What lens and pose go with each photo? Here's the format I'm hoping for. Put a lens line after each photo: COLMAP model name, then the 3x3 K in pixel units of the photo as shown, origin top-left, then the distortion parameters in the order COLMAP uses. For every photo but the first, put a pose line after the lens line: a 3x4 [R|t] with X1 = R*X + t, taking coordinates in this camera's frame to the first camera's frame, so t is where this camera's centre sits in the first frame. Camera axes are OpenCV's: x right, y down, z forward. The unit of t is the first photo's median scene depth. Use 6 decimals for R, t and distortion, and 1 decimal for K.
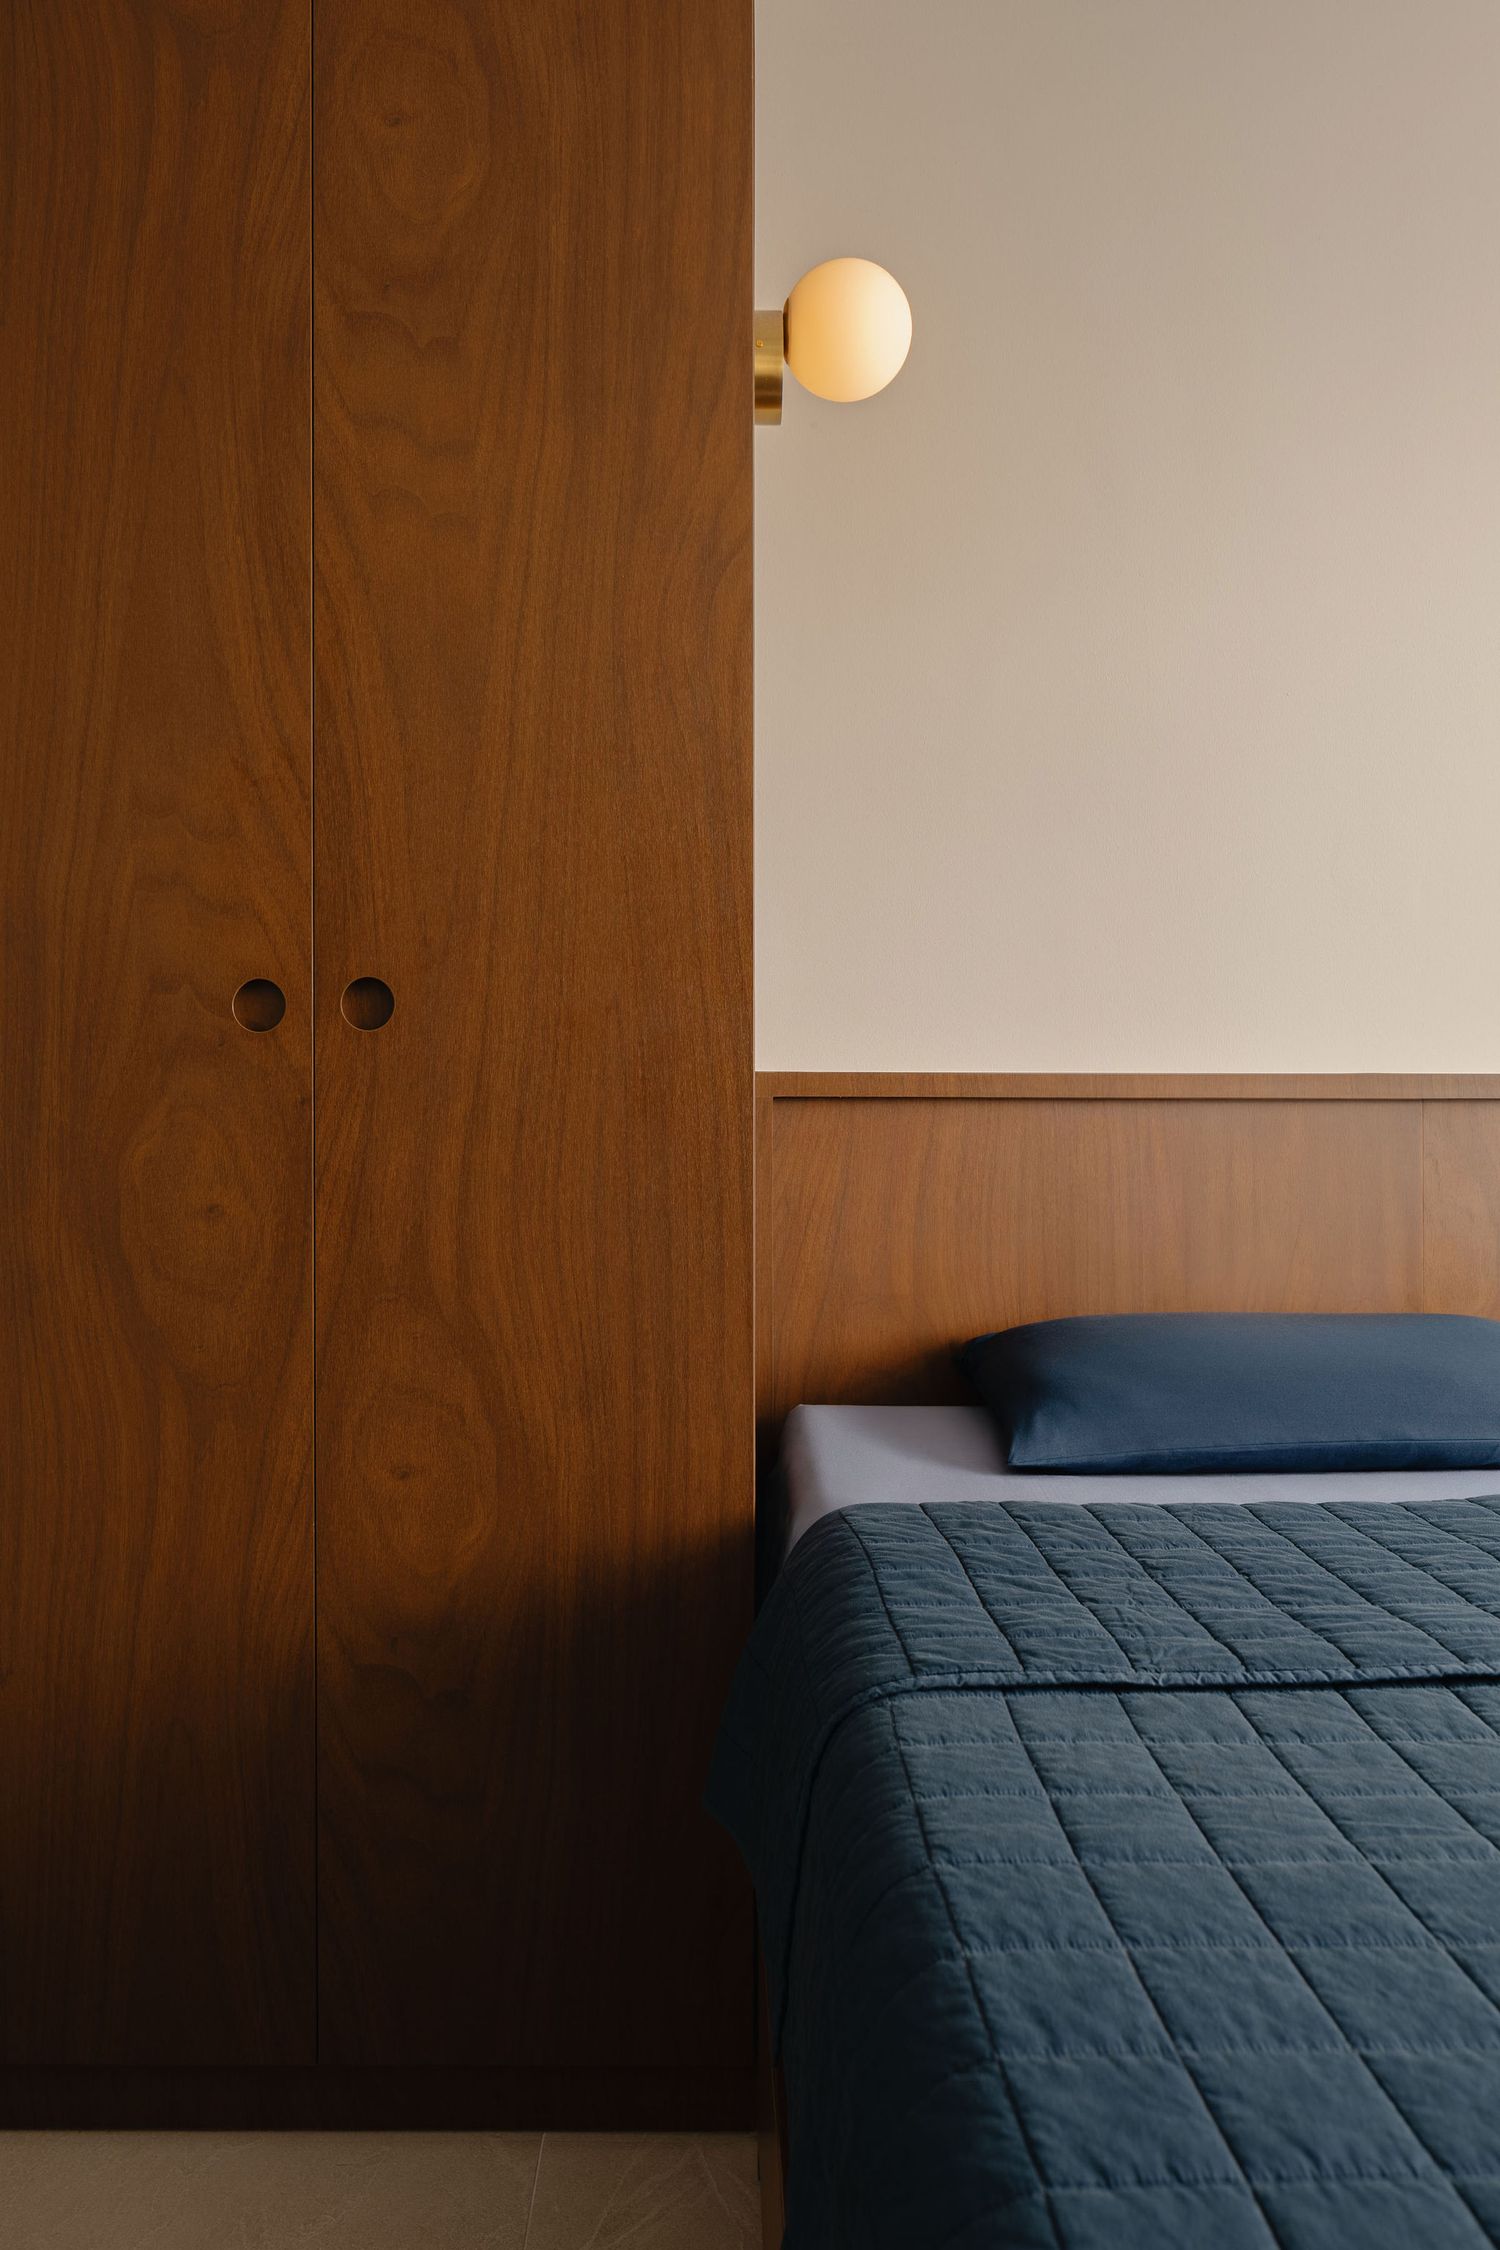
lens RADIAL K [[1468.2, 0, 744.8], [0, 1468.2, 1149.0], [0, 0, 1]] dist [-0.001578, 0.000831]
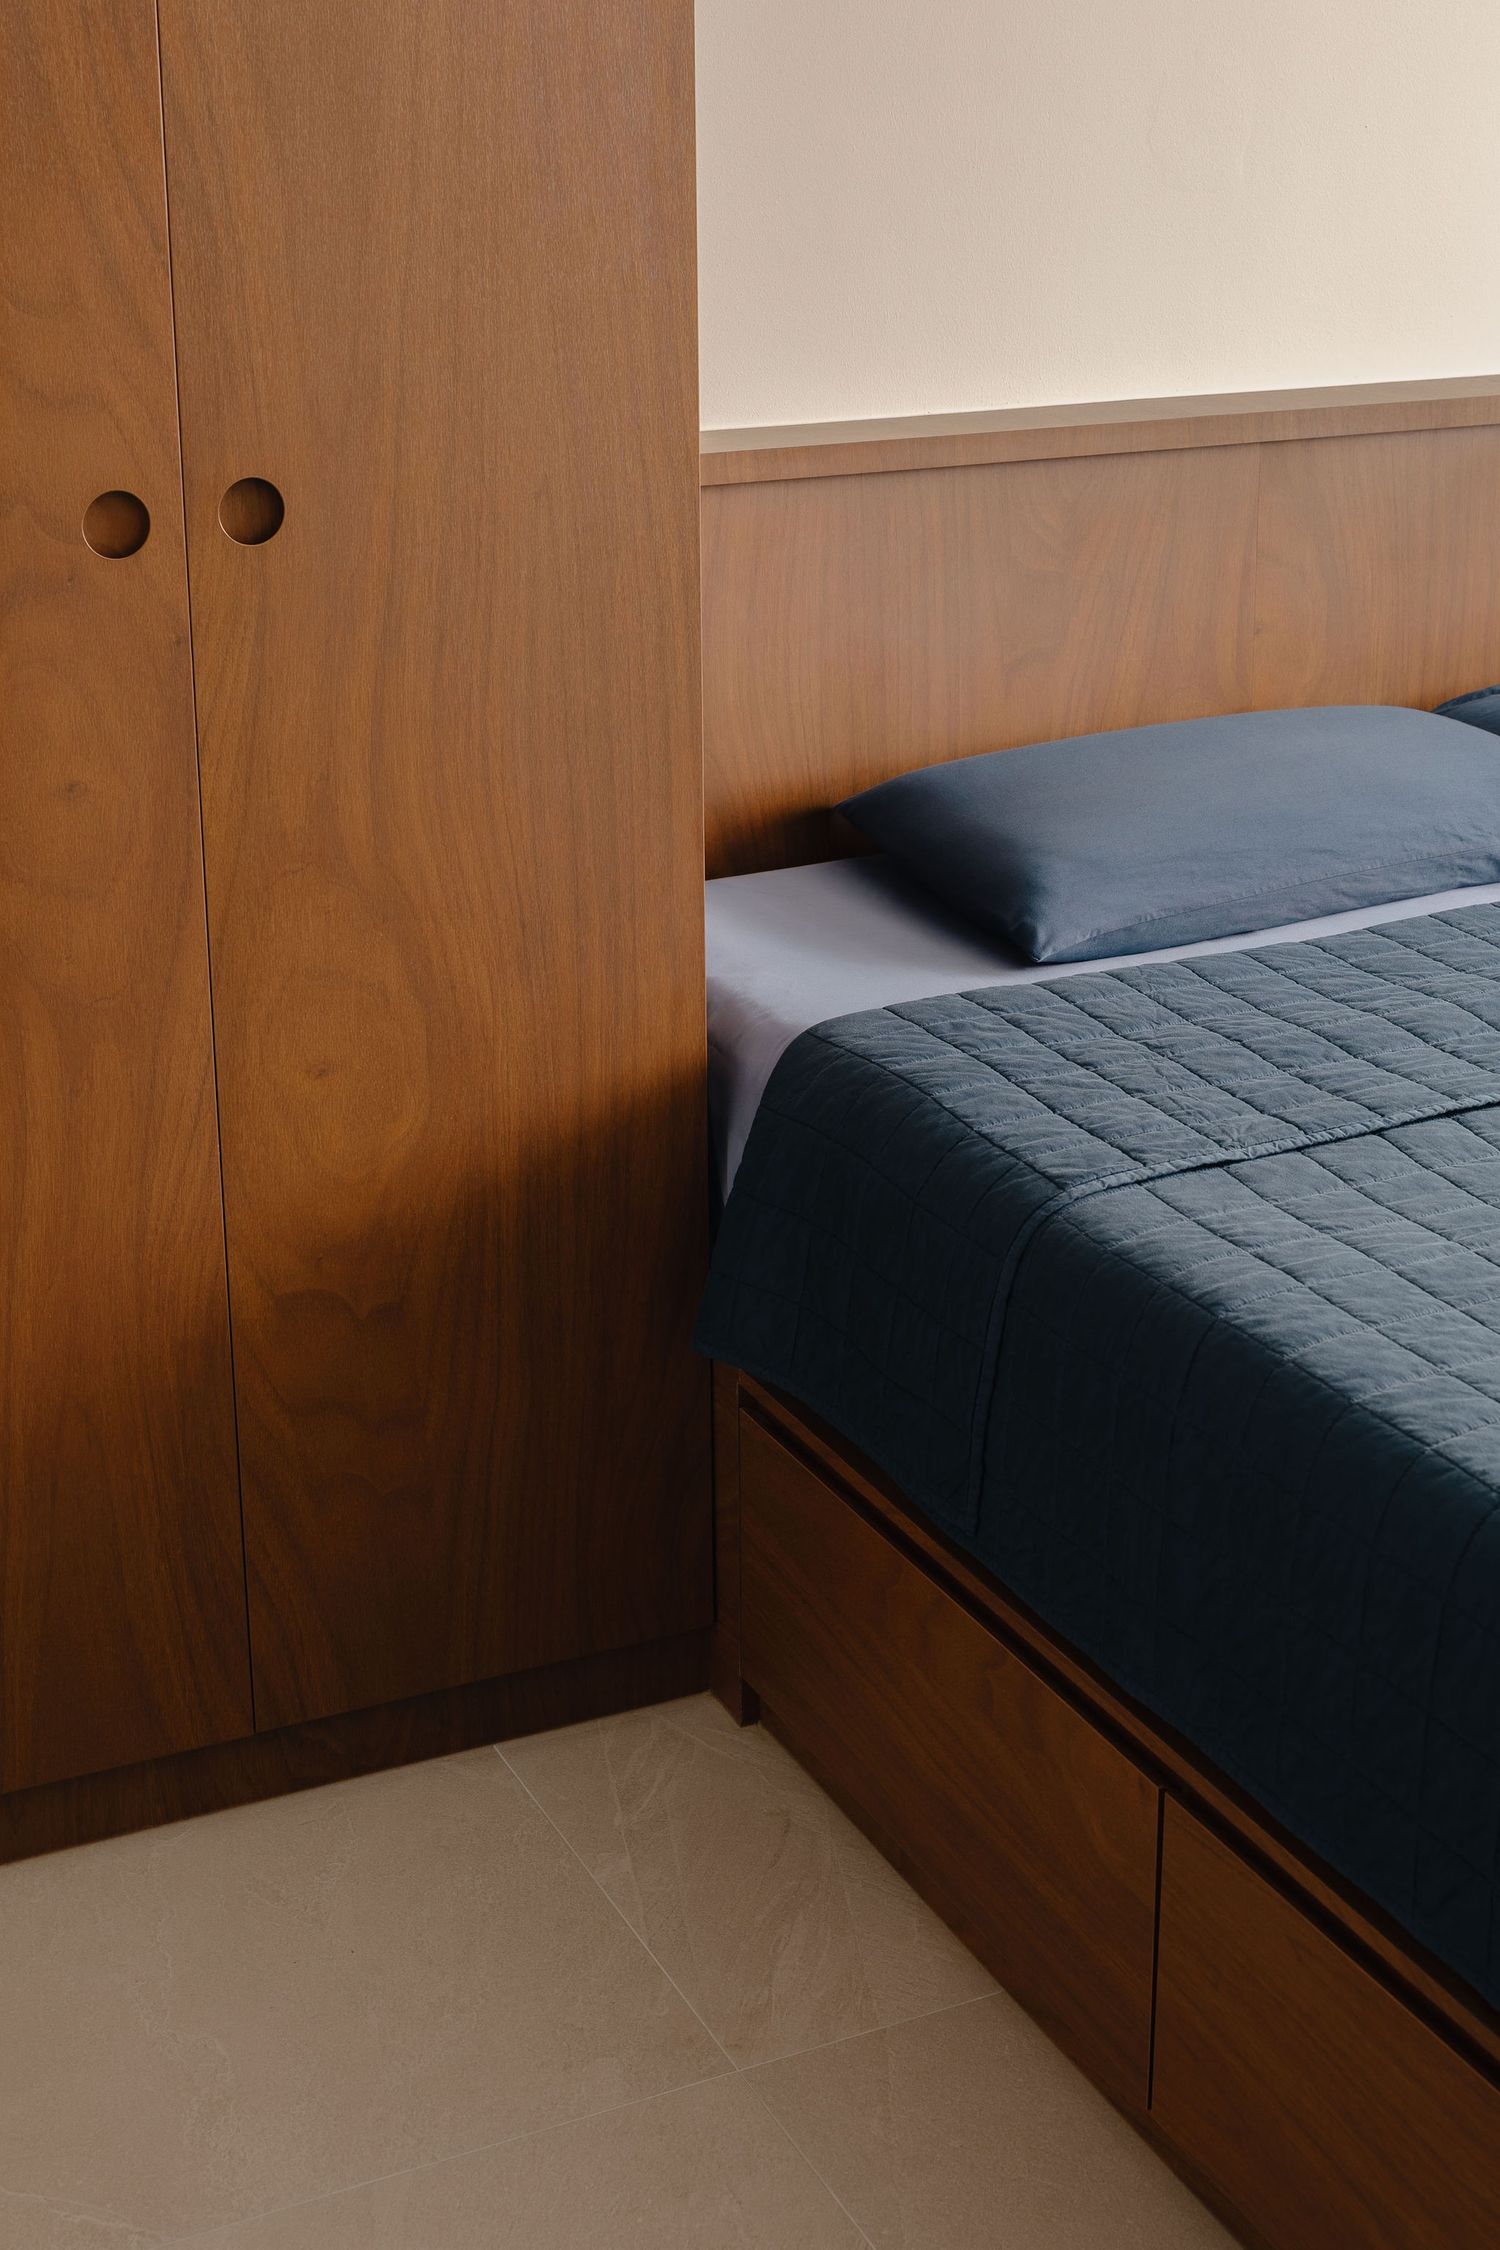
lens RADIAL K [[3302.7, 0, 750.0], [0, 3302.7, 1125.0], [0, 0, 1]] dist [-0.038110, 0.061204]
pose [[0.902124, -0.155863, 0.402342, -0.780154], [0.023003, 0.948524, 0.315870, -0.339880], [-0.430864, -0.275699, 0.859271, -0.730953]]
